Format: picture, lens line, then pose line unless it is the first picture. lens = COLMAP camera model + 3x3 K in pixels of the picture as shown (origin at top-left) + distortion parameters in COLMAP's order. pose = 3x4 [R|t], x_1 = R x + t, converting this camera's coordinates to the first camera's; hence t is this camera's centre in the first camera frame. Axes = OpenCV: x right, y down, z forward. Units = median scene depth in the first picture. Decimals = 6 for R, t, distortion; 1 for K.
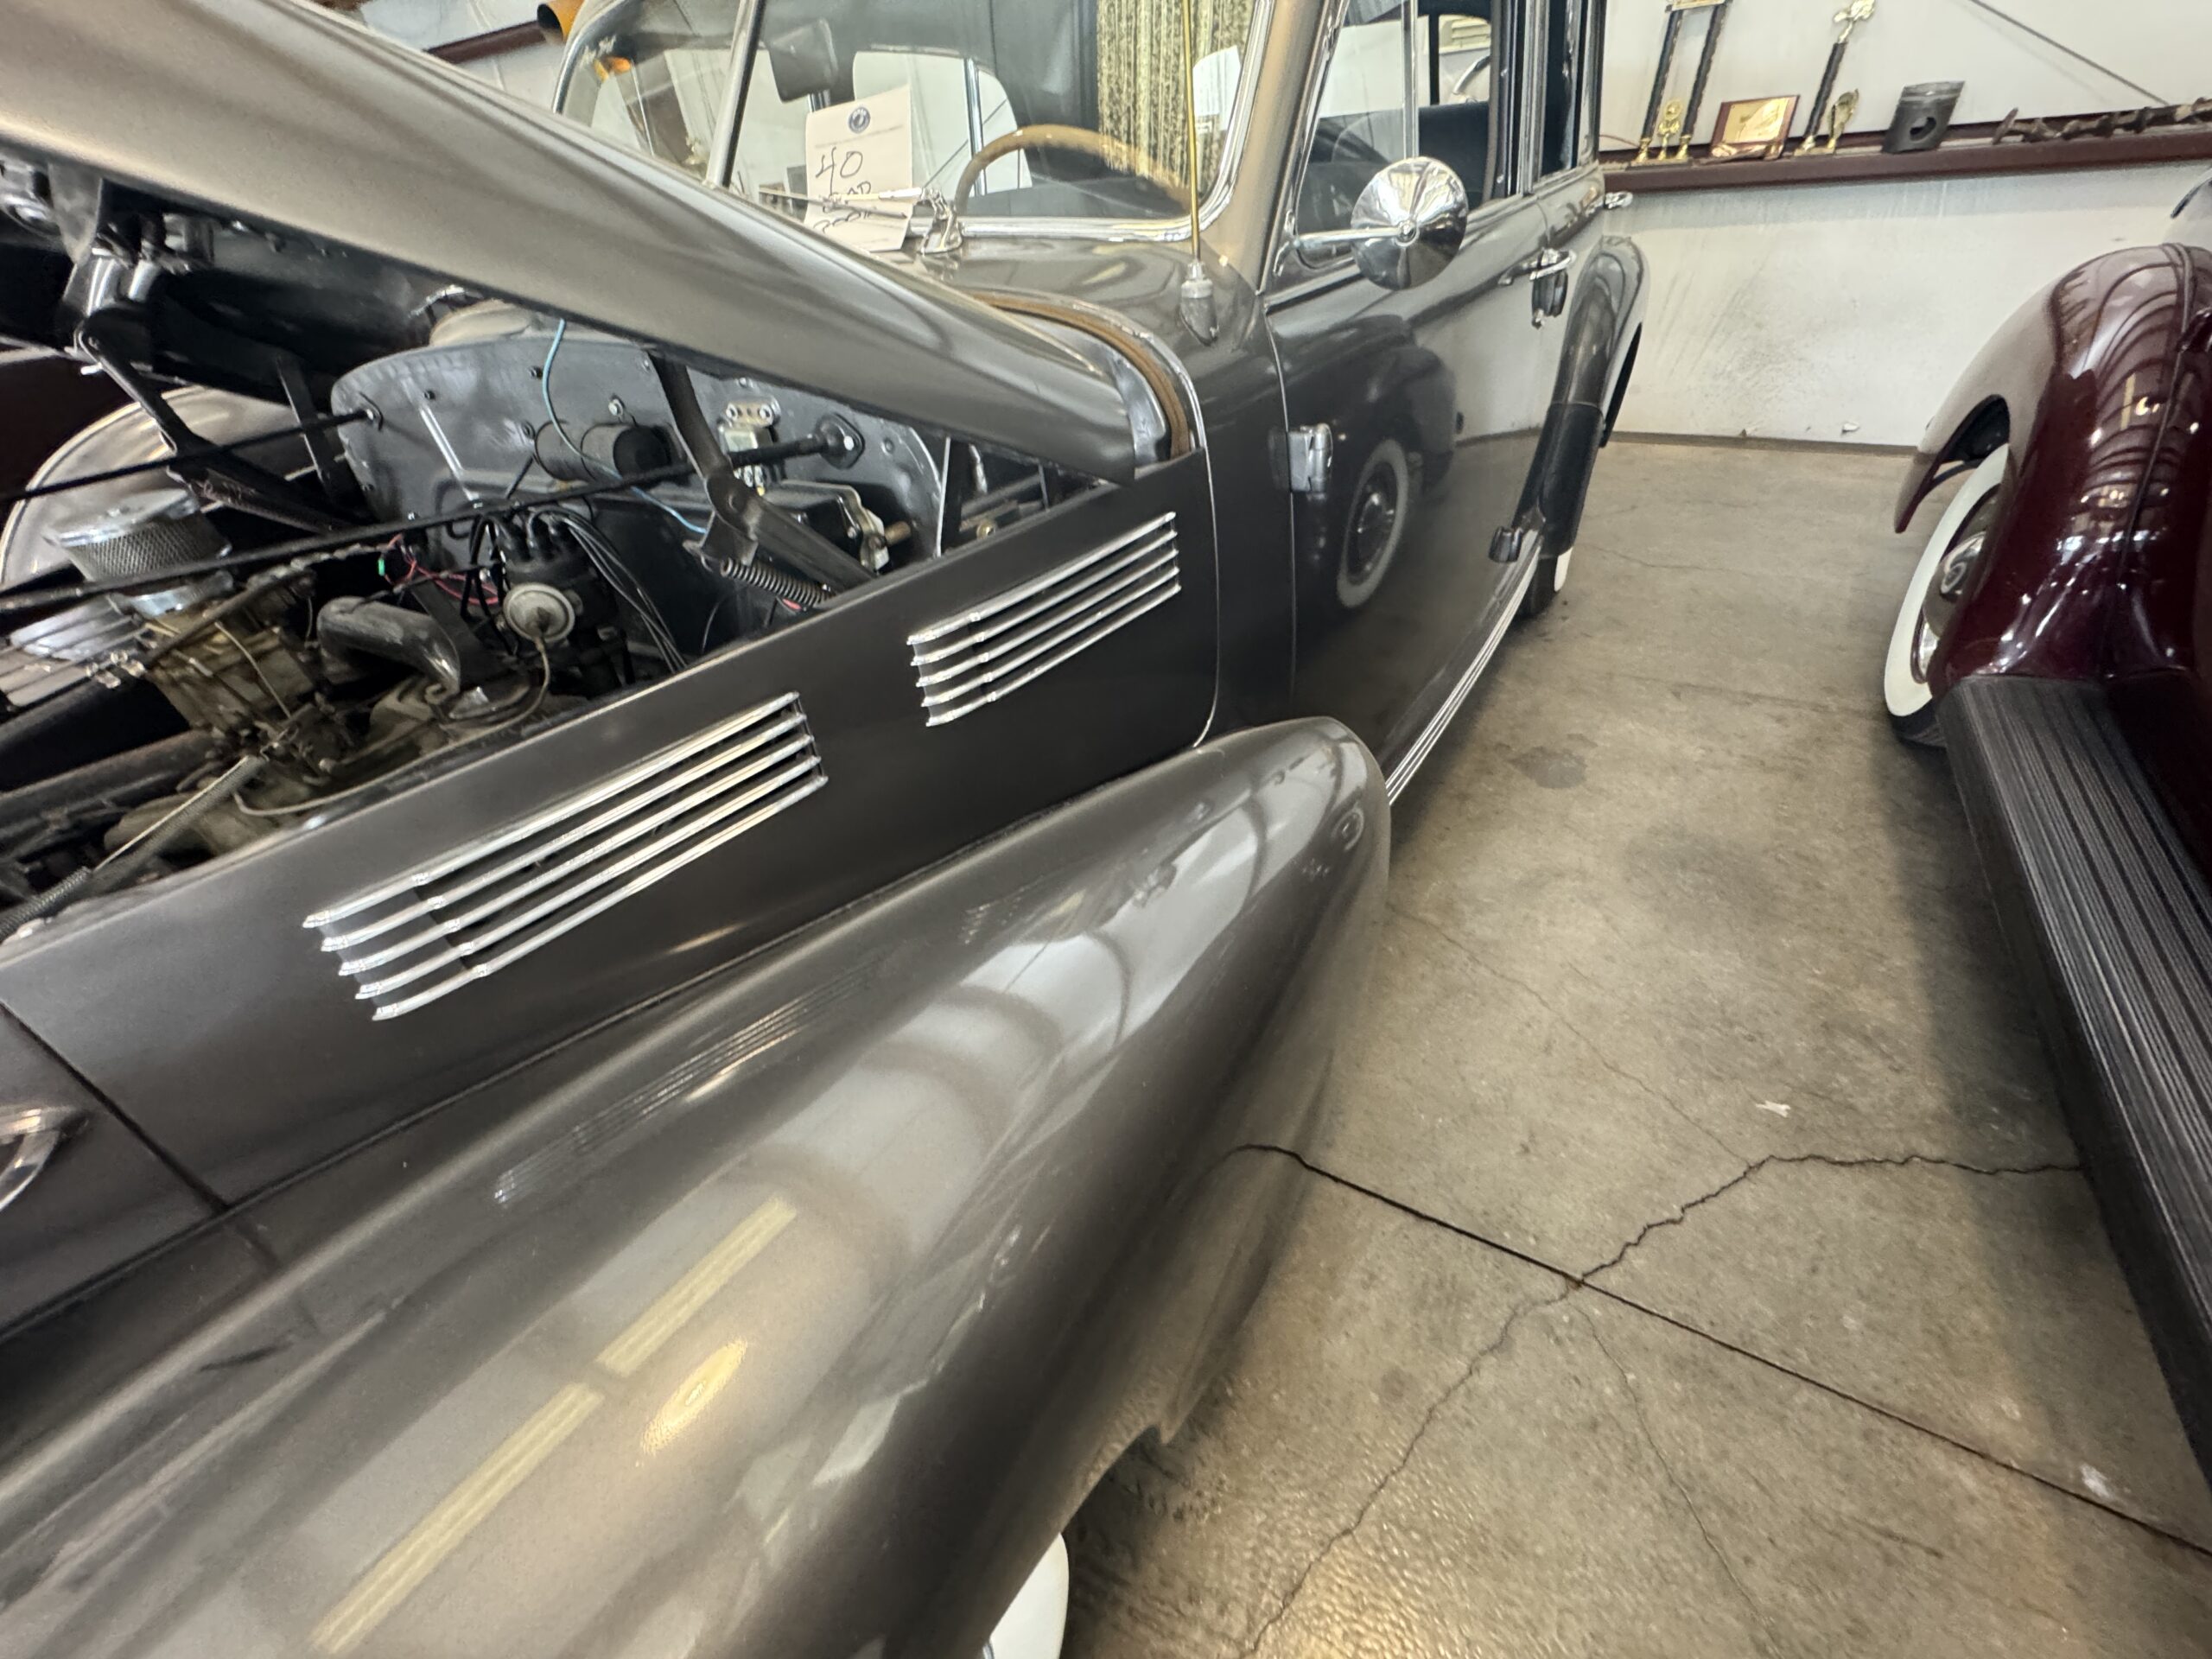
lens RADIAL K [[889.3, 0, 1110.2], [0, 889.3, 833.4], [0, 0, 1]] dist [-0.005429, 0.000895]
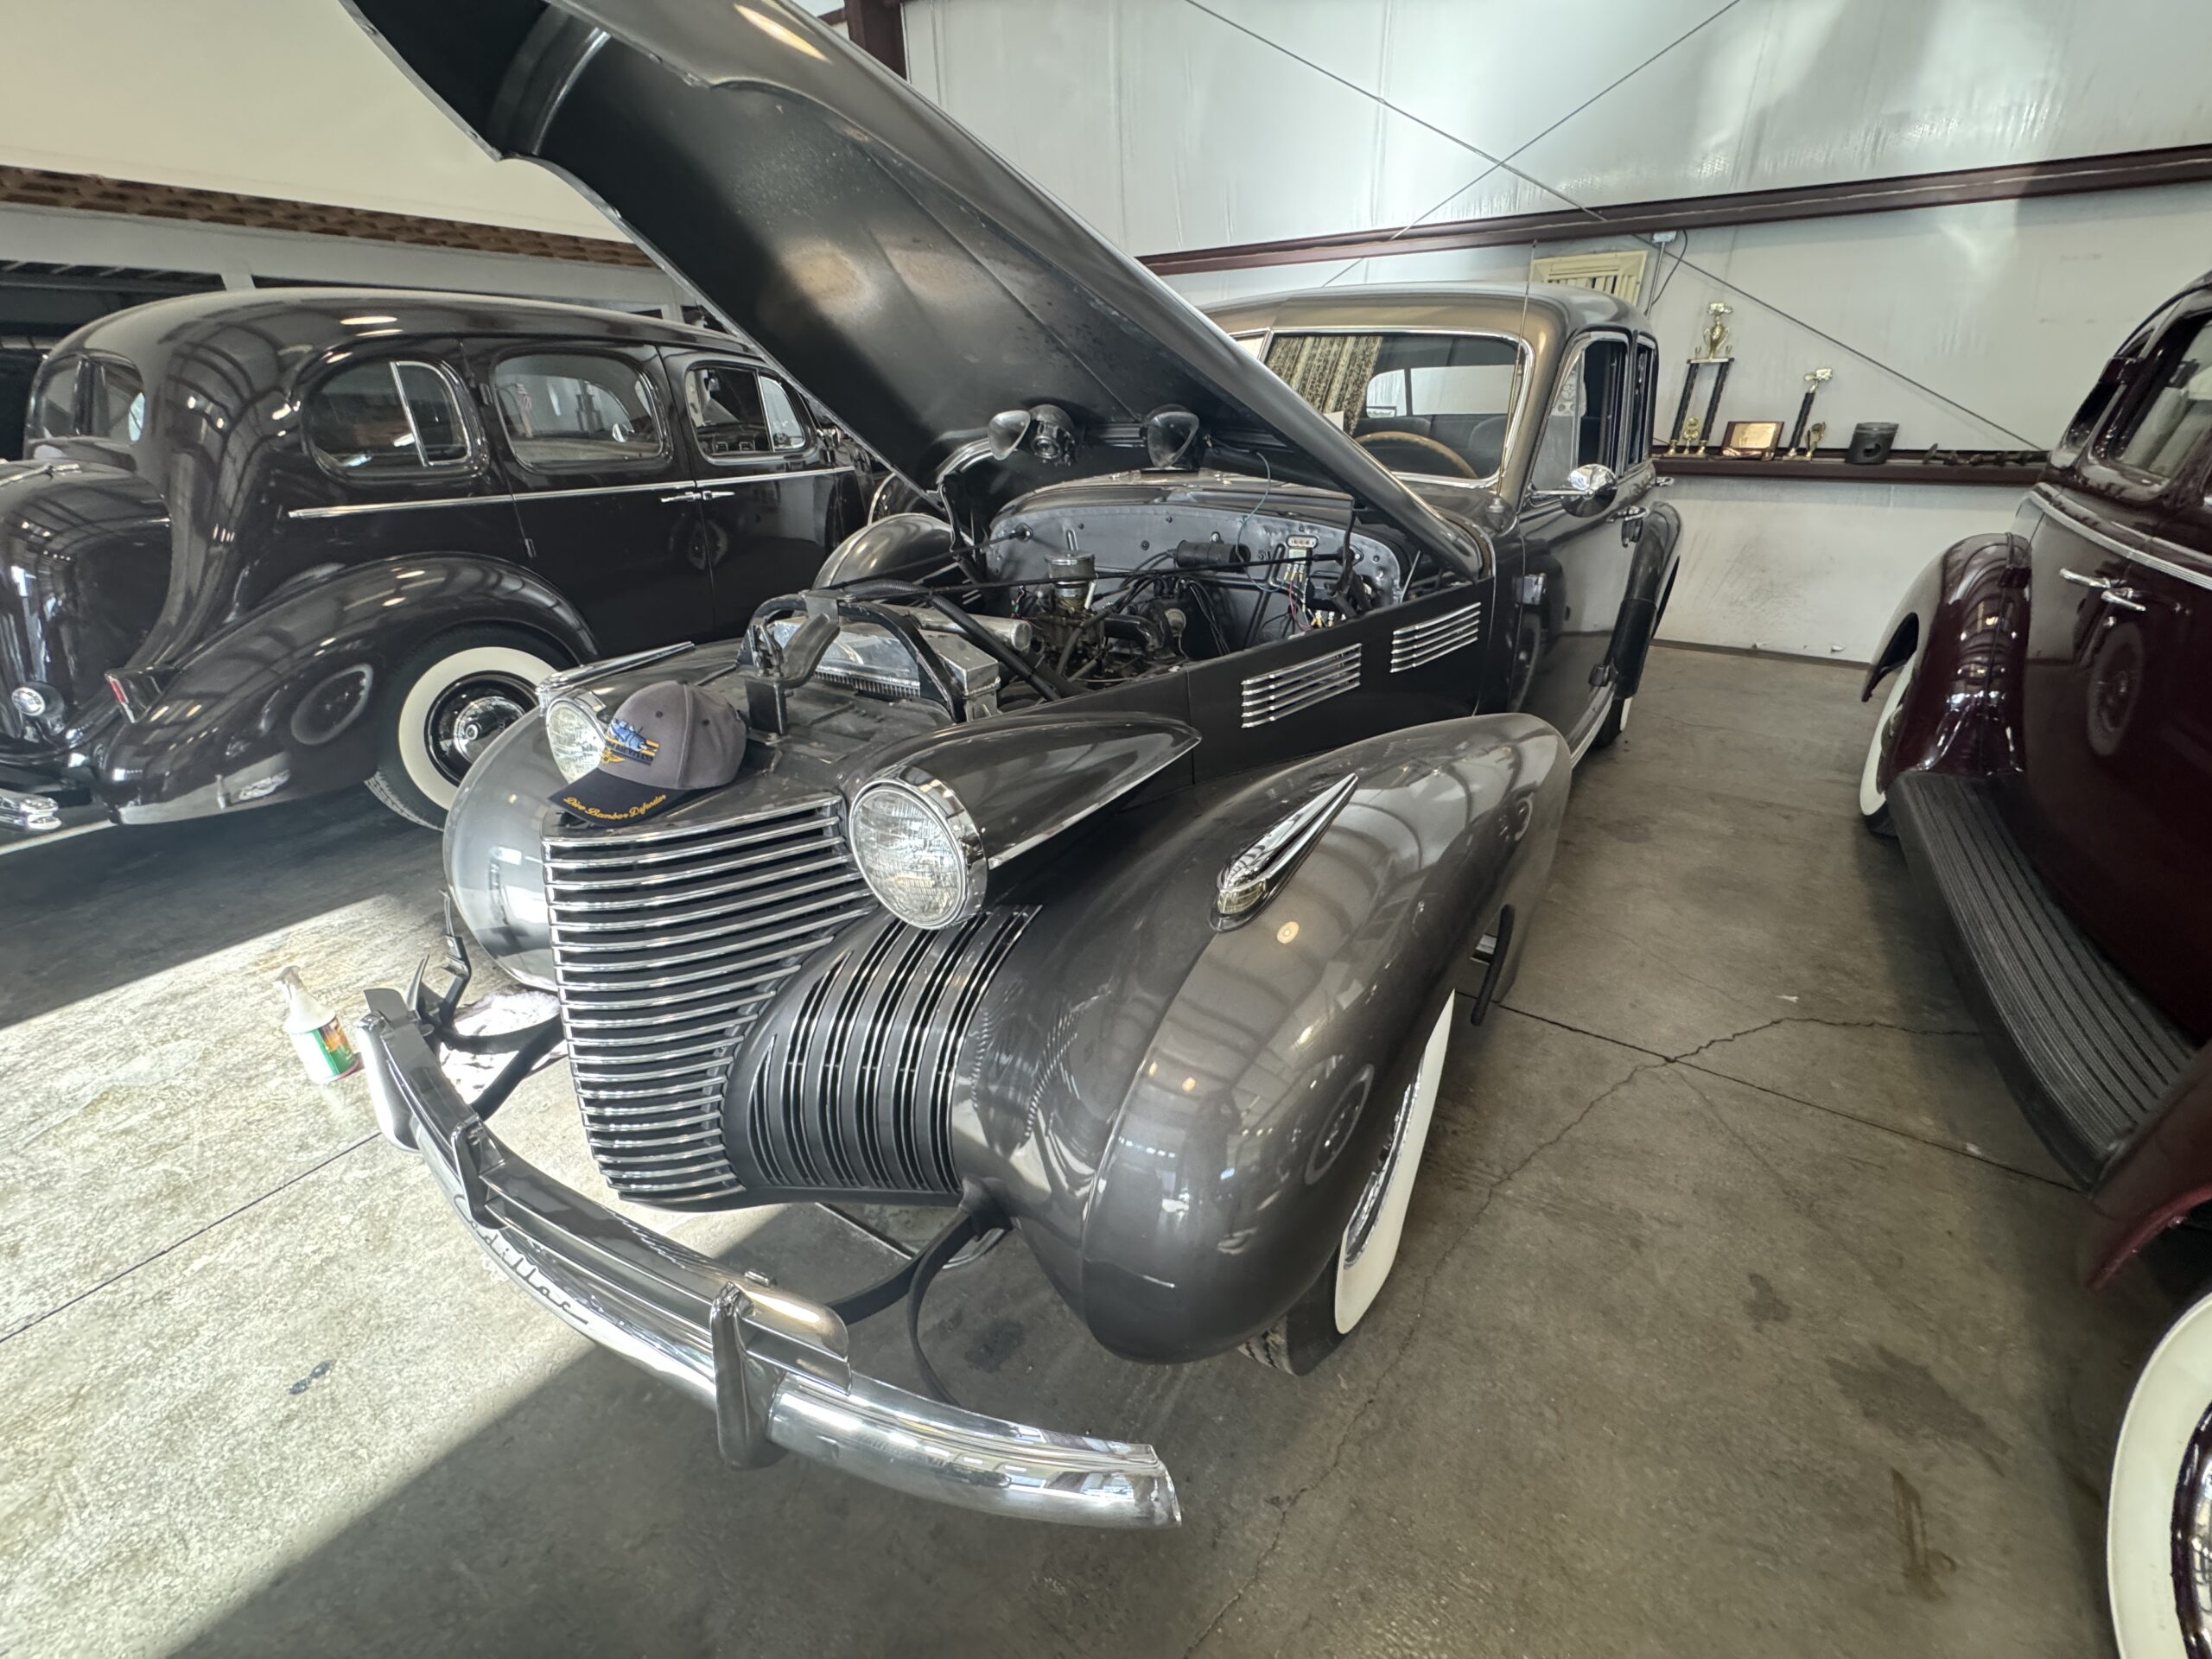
lens RADIAL K [[889.3, 0, 1110.2], [0, 889.3, 833.4], [0, 0, 1]] dist [-0.005429, 0.000895]
pose [[0.995359, 0.091606, -0.029465, -0.304608], [-0.095593, 0.976415, -0.193588, 0.295694], [0.011036, 0.195507, 0.980640, -0.434073]]
